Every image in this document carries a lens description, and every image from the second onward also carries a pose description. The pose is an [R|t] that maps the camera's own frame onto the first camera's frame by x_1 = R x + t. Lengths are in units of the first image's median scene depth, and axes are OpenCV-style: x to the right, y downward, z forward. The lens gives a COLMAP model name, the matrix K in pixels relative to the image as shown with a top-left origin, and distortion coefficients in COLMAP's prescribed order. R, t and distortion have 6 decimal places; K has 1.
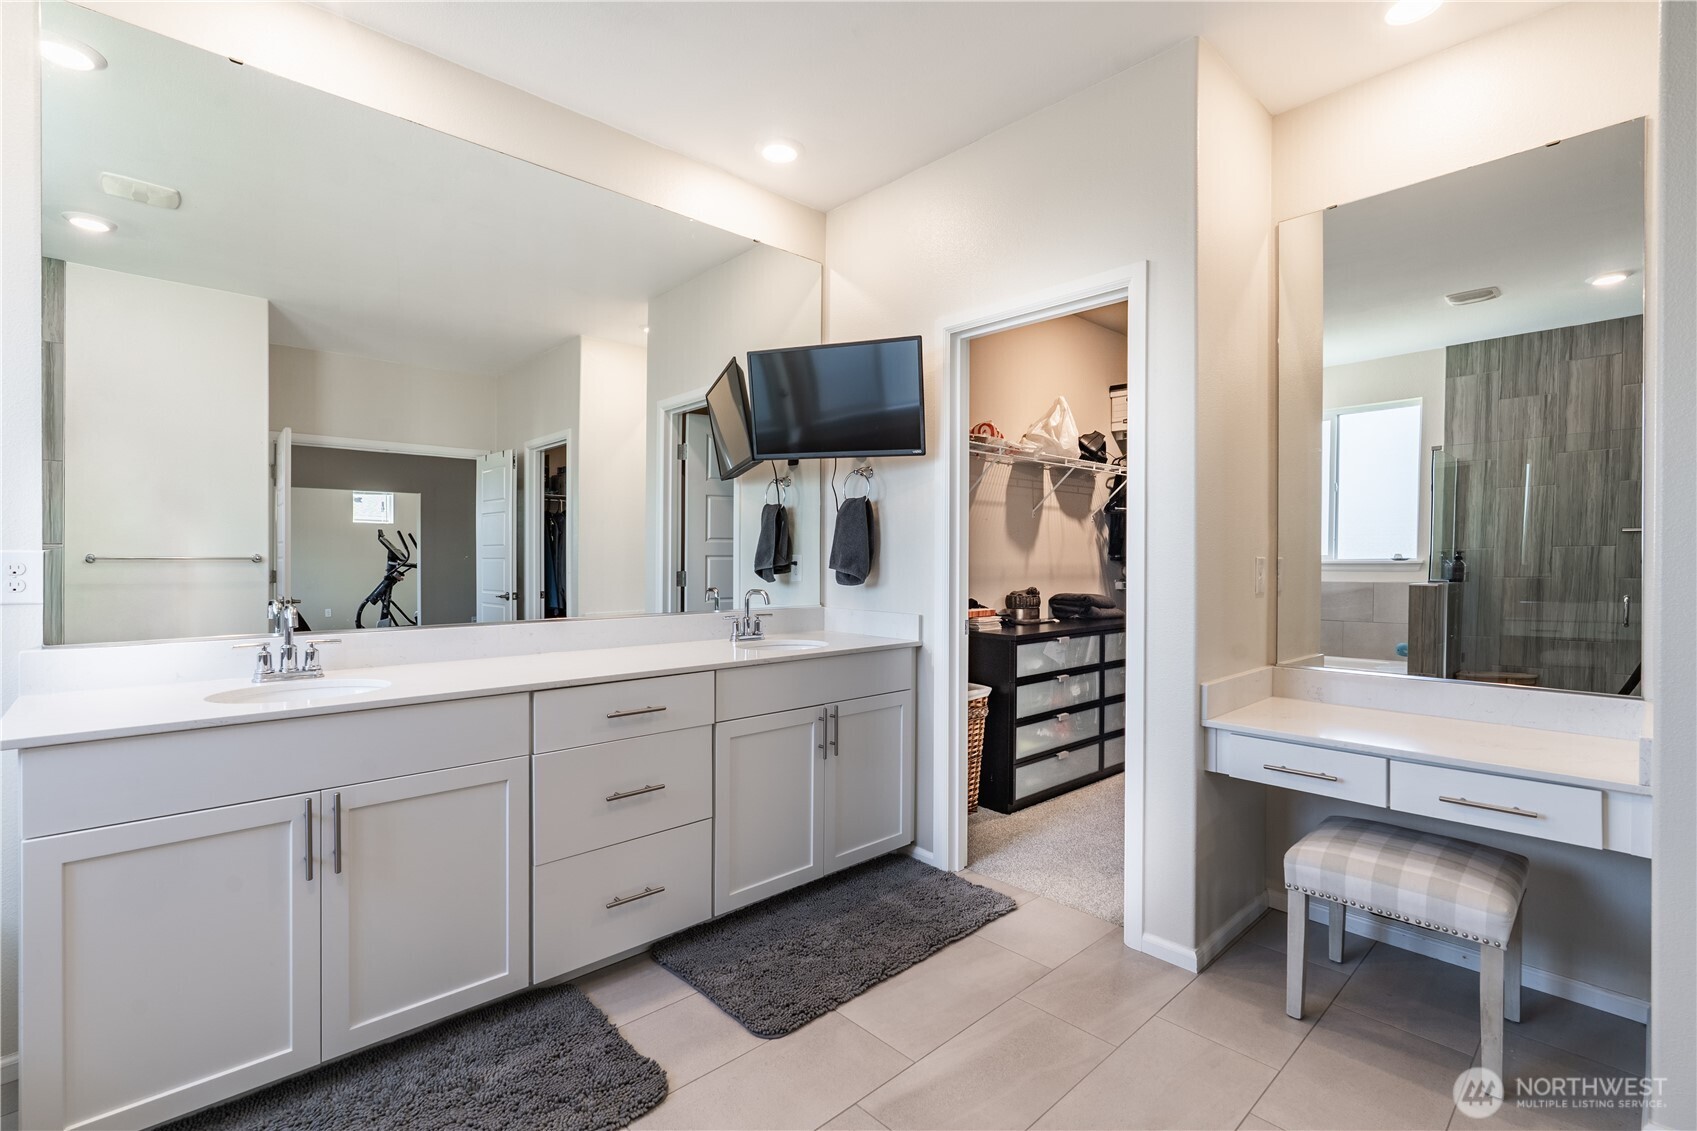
lens RADIAL K [[771.5, 0, 848.5], [0, 771.5, 565.5], [0, 0, 1]] dist [0.000682, 0.001258]
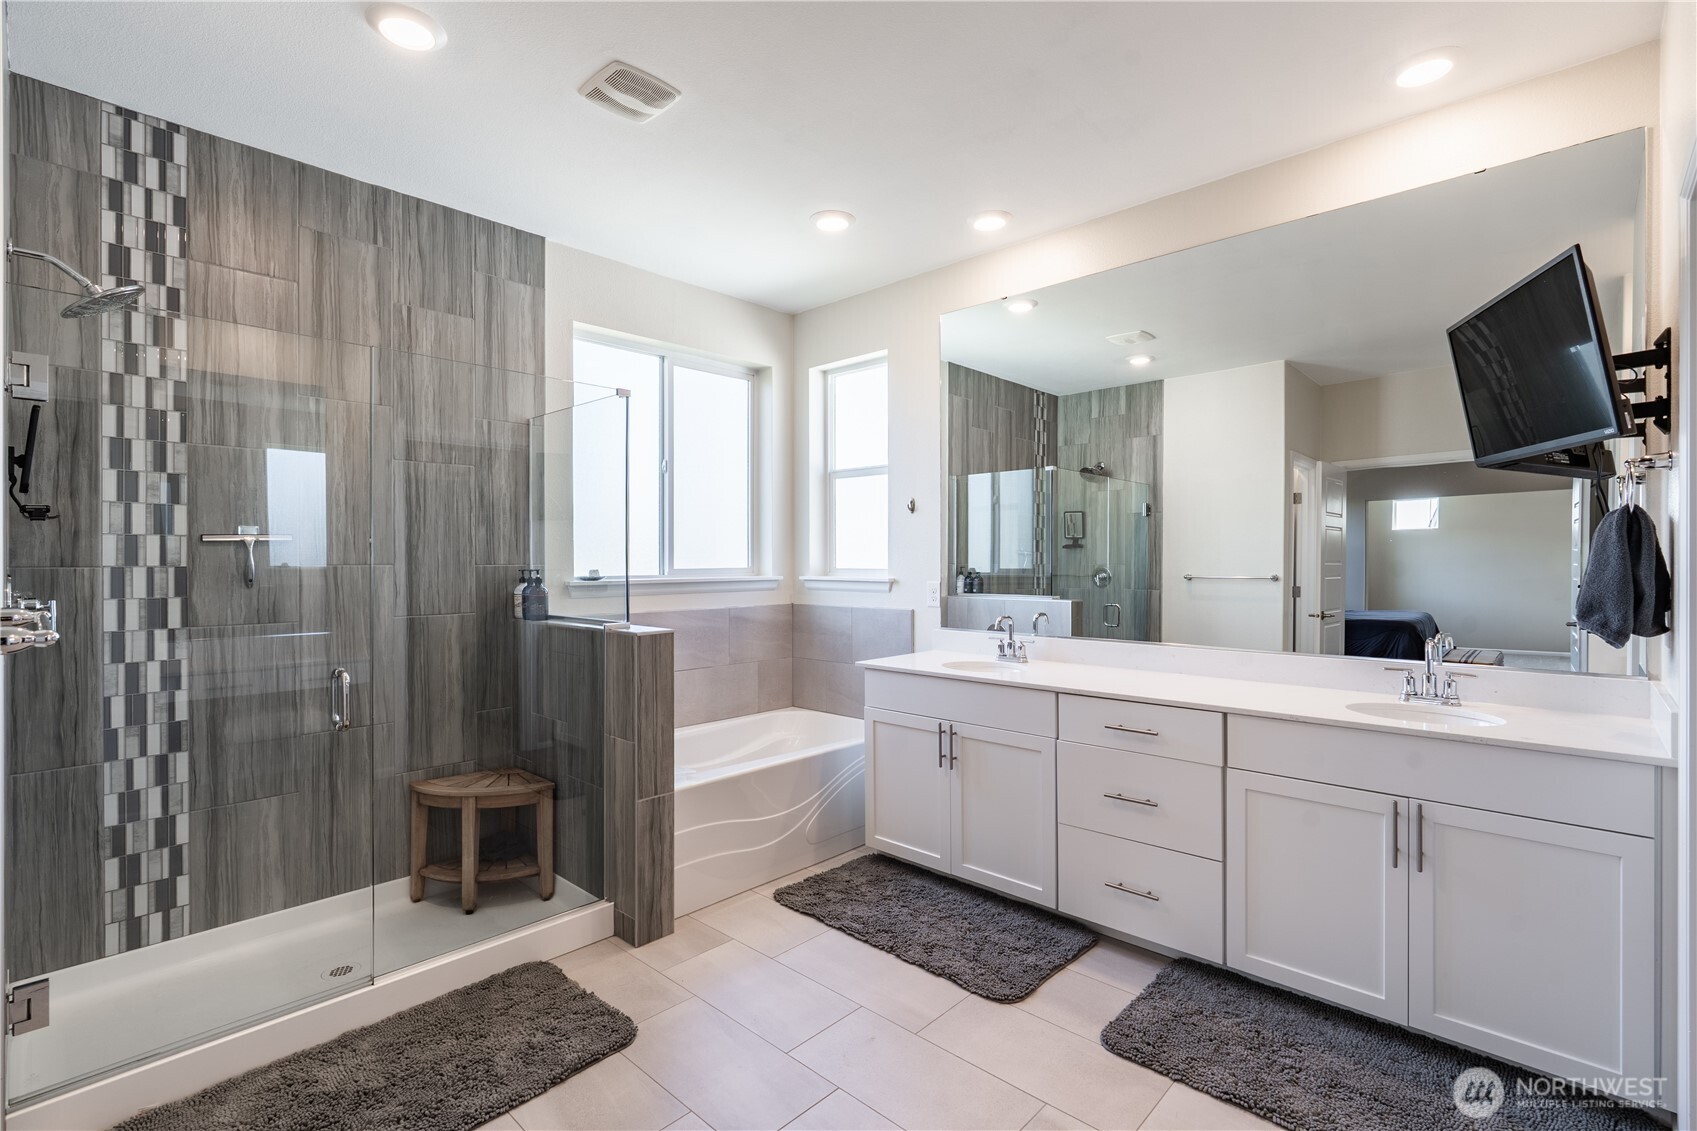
lens RADIAL K [[782.7, 0, 847.2], [0, 782.7, 559.7], [0, 0, 1]] dist [0.001048, 0.000786]
pose [[0.063956, -0.002491, -0.997950, 0.911628], [-0.004203, 0.999987, -0.002765, -0.062515], [0.997944, 0.004371, 0.063945, 0.525993]]
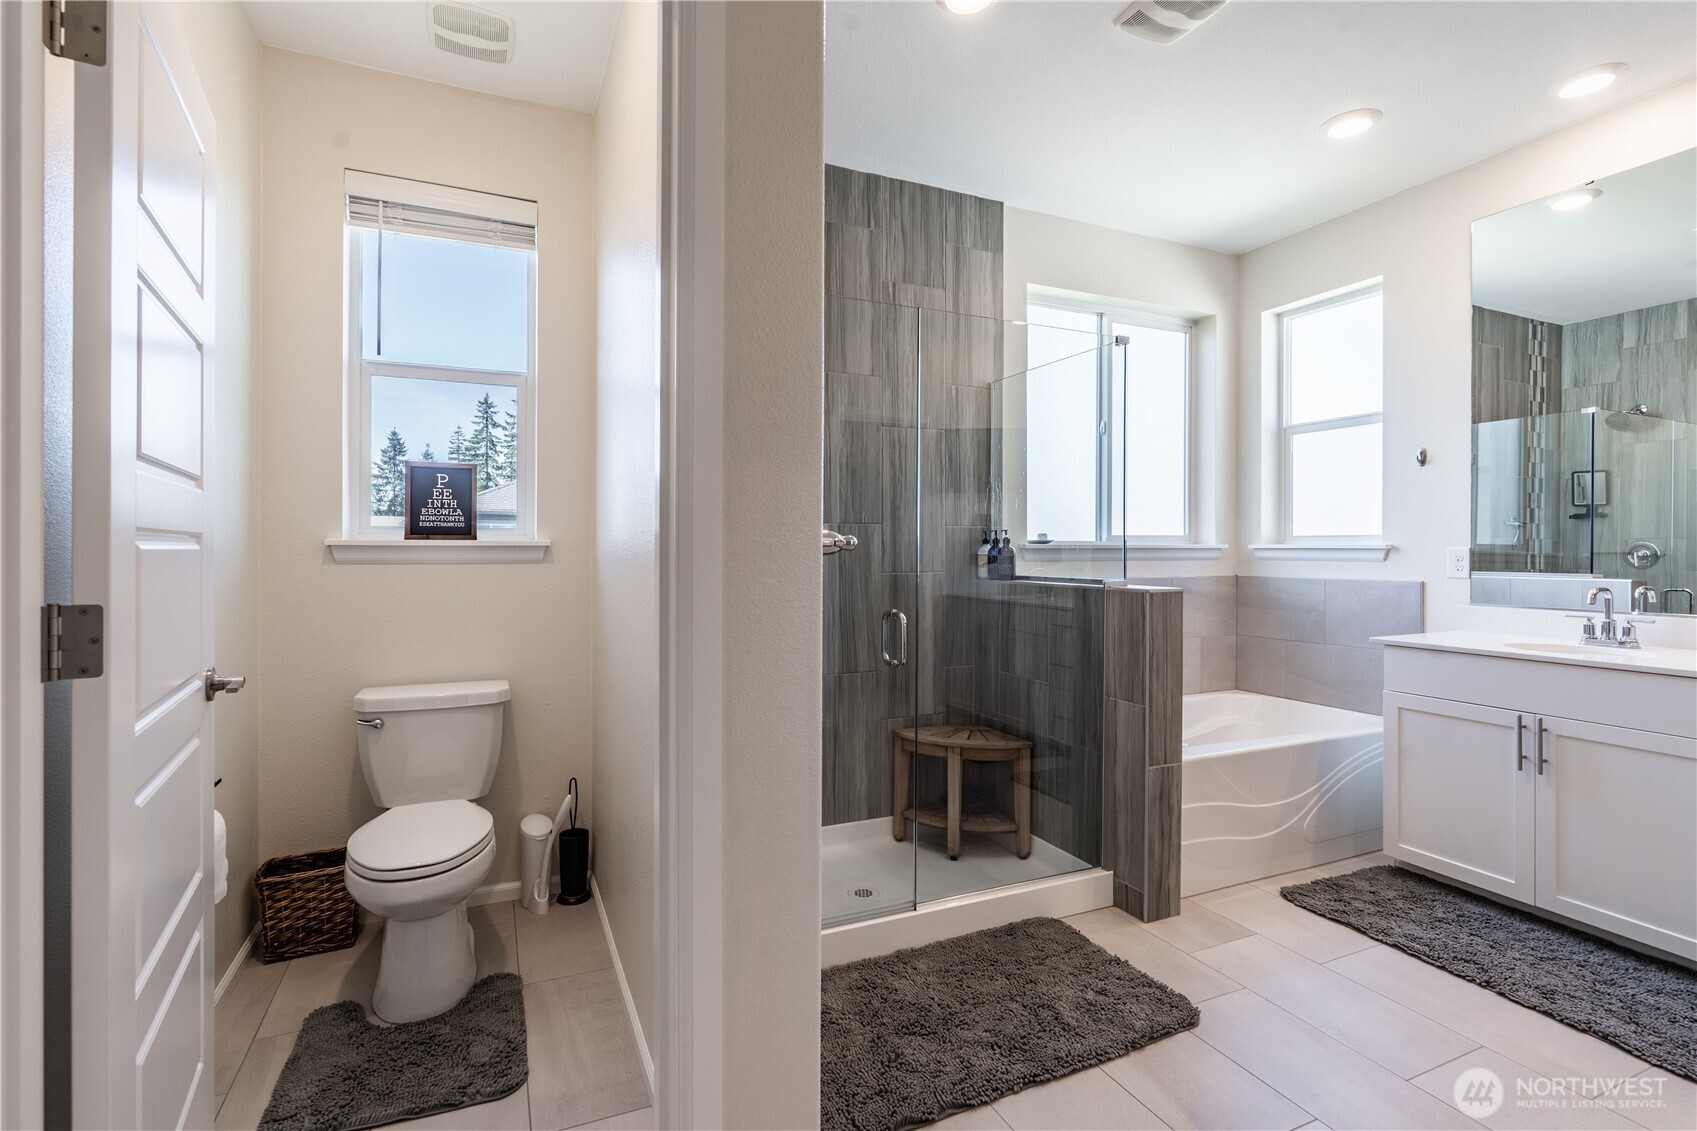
lens RADIAL K [[782.2, 0, 840.0], [0, 782.2, 548.3], [0, 0, 1]] dist [0.000930, 0.001973]
pose [[-0.323481, -0.003413, -0.946228, 0.909631], [-0.009095, 0.999959, -0.000498, -0.003483], [0.946191, 0.008445, -0.323499, 0.201468]]
